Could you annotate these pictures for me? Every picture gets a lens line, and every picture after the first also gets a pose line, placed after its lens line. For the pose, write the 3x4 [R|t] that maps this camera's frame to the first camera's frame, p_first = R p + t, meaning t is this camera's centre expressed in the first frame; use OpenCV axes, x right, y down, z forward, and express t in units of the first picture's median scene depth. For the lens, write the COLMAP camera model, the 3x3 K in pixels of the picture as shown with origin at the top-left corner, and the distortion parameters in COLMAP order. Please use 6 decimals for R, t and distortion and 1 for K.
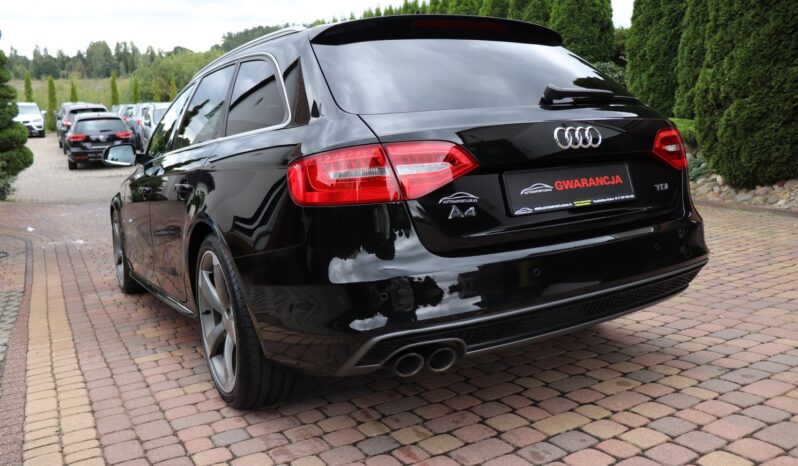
lens RADIAL K [[659.6, 0, 395.6], [0, 659.6, 225.8], [0, 0, 1]] dist [-0.185995, 0.163281]
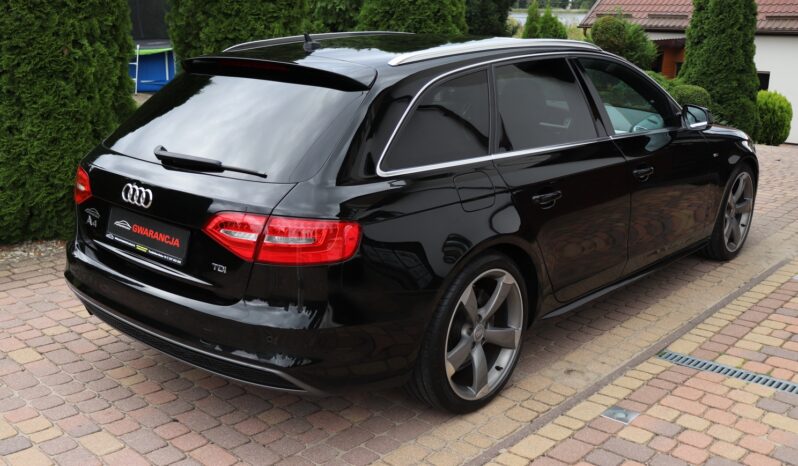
lens RADIAL K [[846.3, 0, 399.9], [0, 846.3, 230.2], [0, 0, 1]] dist [-0.094209, 0.165748]
pose [[0.312651, 0.325337, -0.892416, 1.612760], [-0.145337, 0.944837, 0.293530, -0.527712], [0.938683, 0.037929, 0.342688, 0.803473]]
